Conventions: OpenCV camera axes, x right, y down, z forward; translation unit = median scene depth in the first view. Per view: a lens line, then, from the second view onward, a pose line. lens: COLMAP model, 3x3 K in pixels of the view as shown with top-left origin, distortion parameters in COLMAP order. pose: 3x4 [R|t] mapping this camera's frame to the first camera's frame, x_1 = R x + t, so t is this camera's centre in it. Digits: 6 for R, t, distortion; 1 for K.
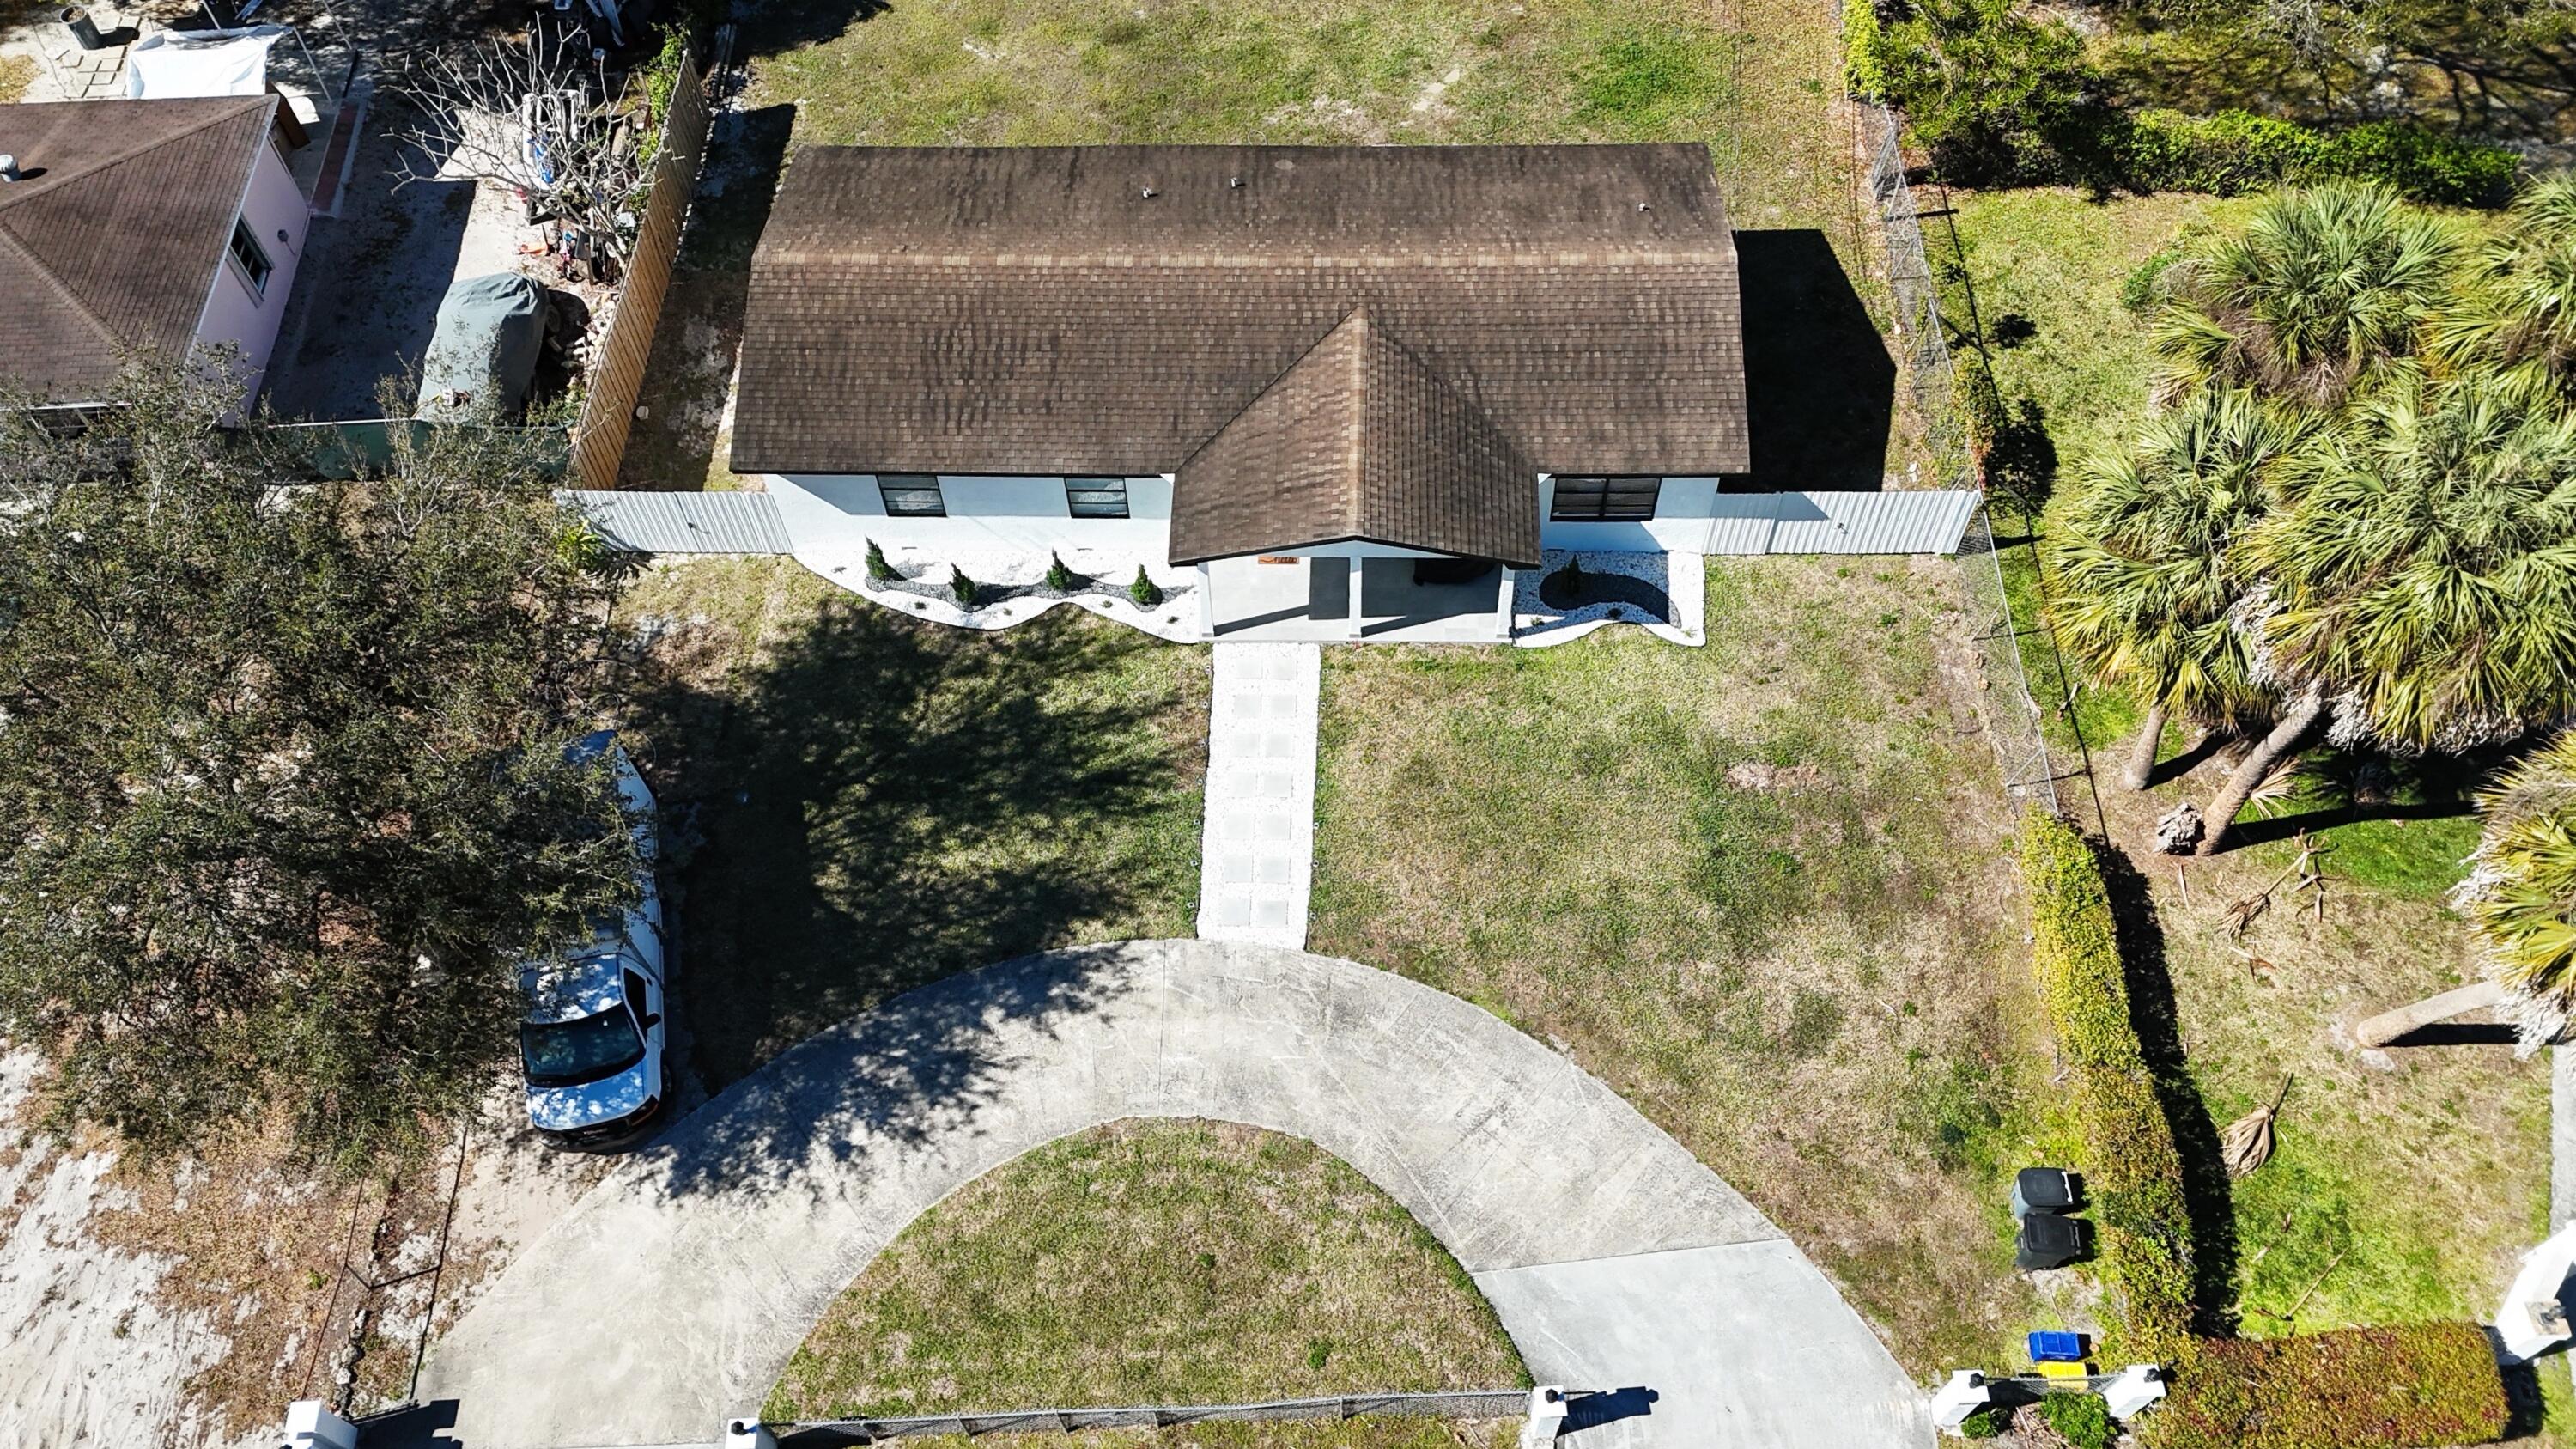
lens RADIAL K [[1870.3, 0, 1298.7], [0, 1870.3, 682.8], [0, 0, 1]] dist [0.051932, -0.049702]
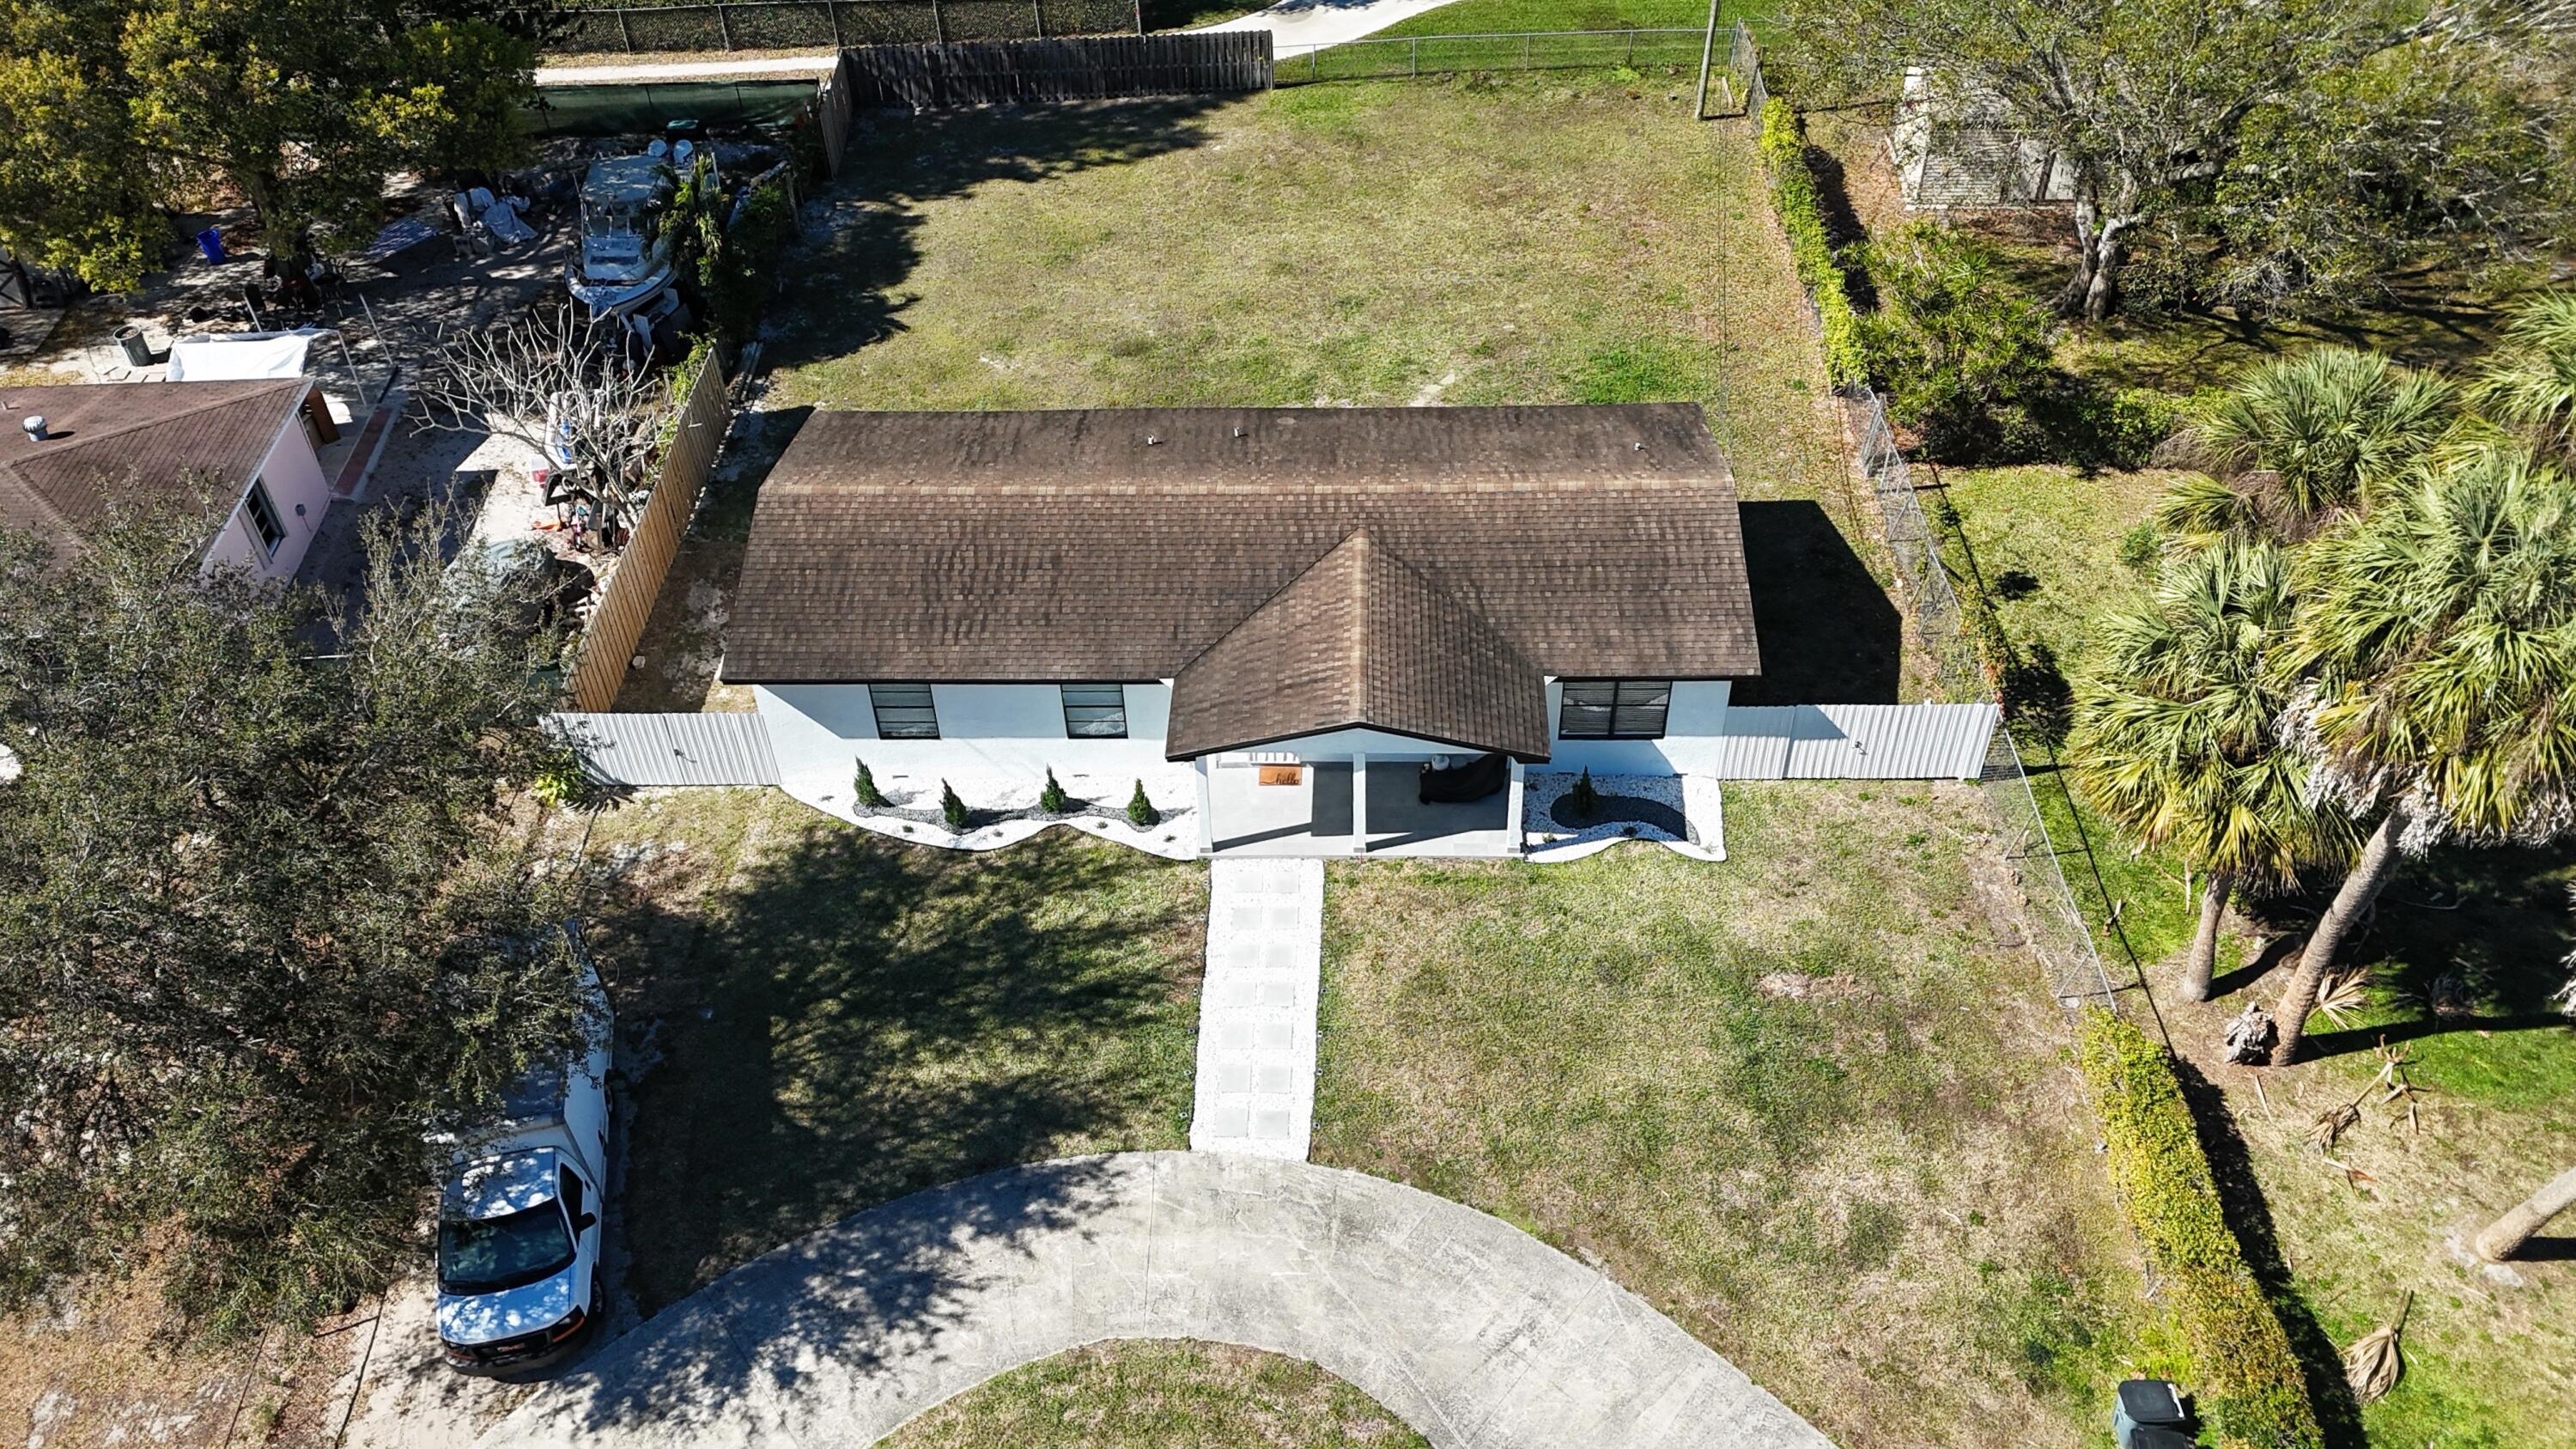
lens RADIAL K [[1870.3, 0, 1297.0], [0, 1870.3, 719.1], [0, 0, 1]] dist [0.051932, -0.049702]
pose [[0.999991, -0.002285, -0.003552, 0.001658], [0.001336, 0.968944, -0.247277, 0.152903], [0.004006, 0.247270, 0.968938, 0.057643]]
